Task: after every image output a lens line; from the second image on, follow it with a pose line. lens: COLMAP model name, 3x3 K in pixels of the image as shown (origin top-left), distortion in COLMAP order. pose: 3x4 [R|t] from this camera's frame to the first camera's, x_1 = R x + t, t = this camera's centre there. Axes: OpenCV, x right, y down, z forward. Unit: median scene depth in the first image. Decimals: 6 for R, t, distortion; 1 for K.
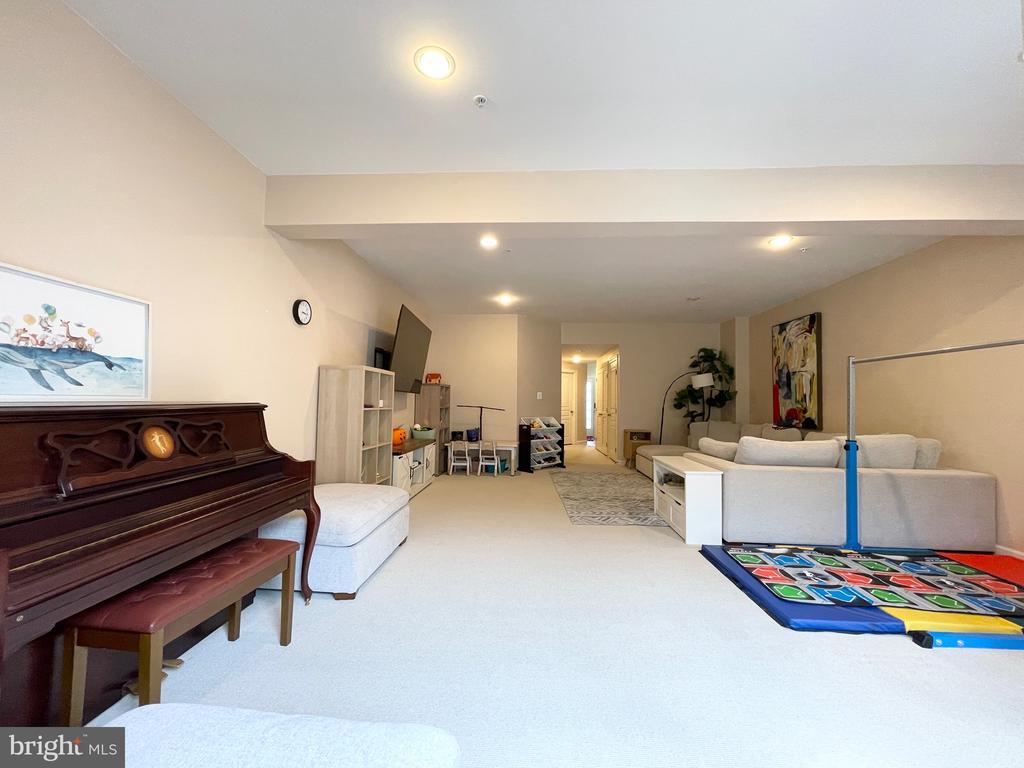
lens RADIAL K [[412.3, 0, 512.4], [0, 412.3, 385.3], [0, 0, 1]] dist [-0.000052, -0.000958]
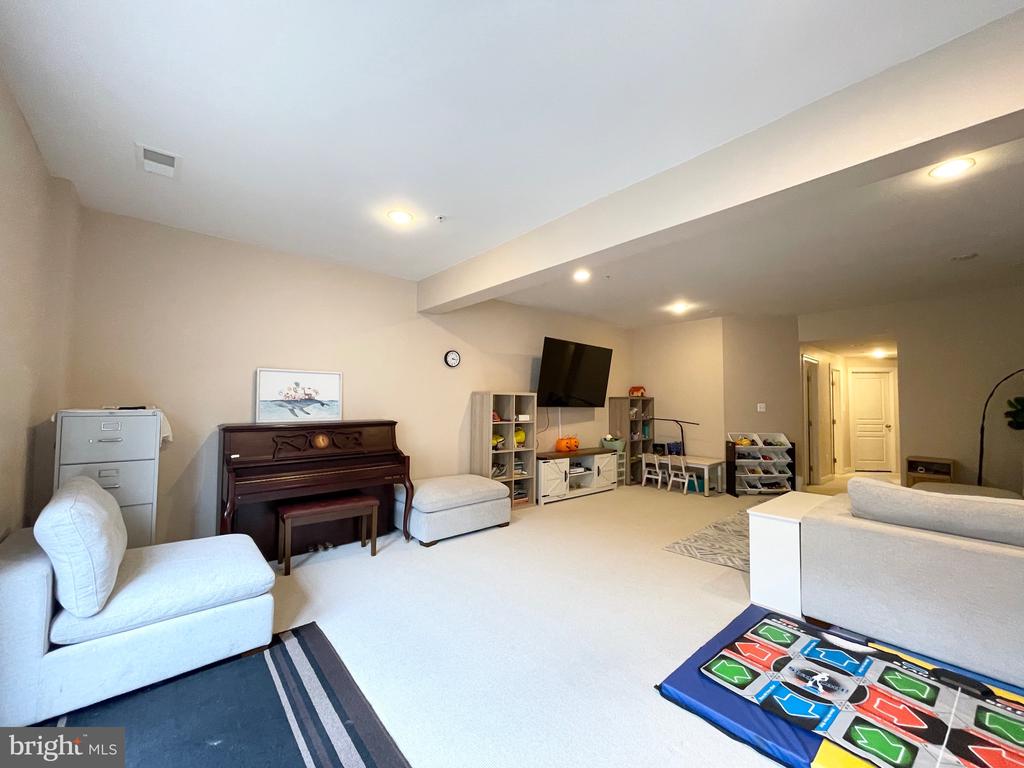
lens RADIAL K [[412.3, 0, 512.4], [0, 412.3, 385.3], [0, 0, 1]] dist [-0.000052, -0.000958]
pose [[0.691210, -0.040748, -0.721504, 0.567526], [0.032209, 0.999154, -0.025573, -0.026454], [0.721936, -0.005563, 0.691938, 0.084398]]
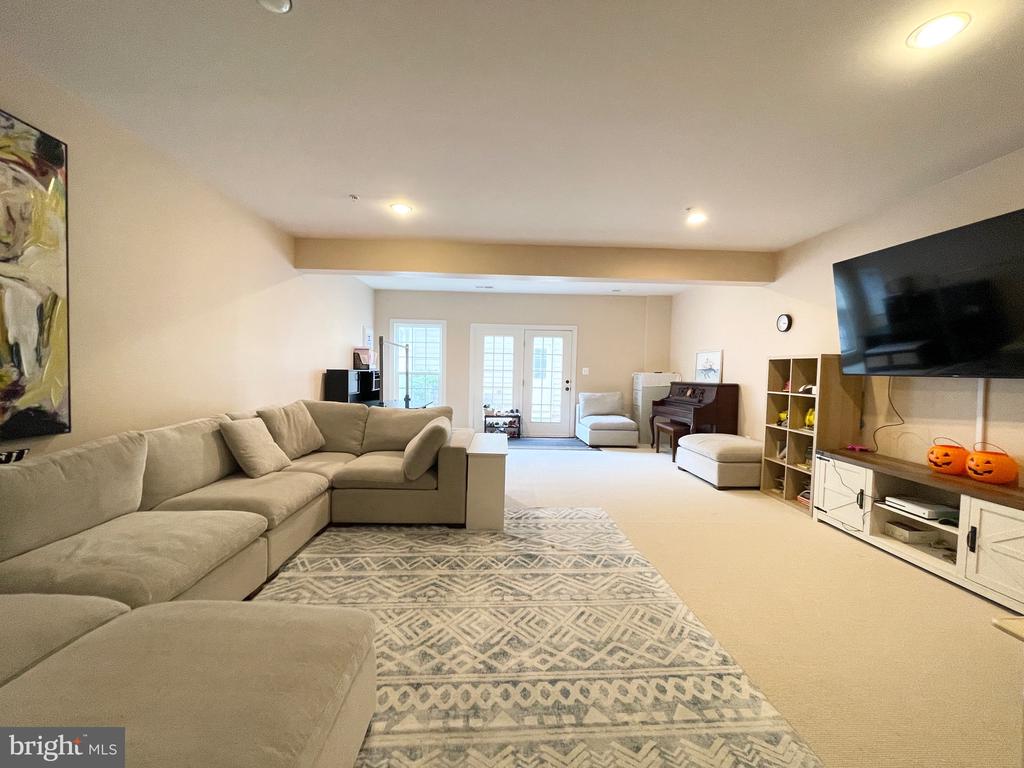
lens RADIAL K [[412.3, 0, 512.4], [0, 412.3, 385.3], [0, 0, 1]] dist [-0.000052, -0.000958]
pose [[-0.995873, -0.035533, -0.083511, 0.410040], [-0.035616, 0.999365, -0.000498, 0.055024], [0.083475, 0.002479, -0.996507, 1.797501]]
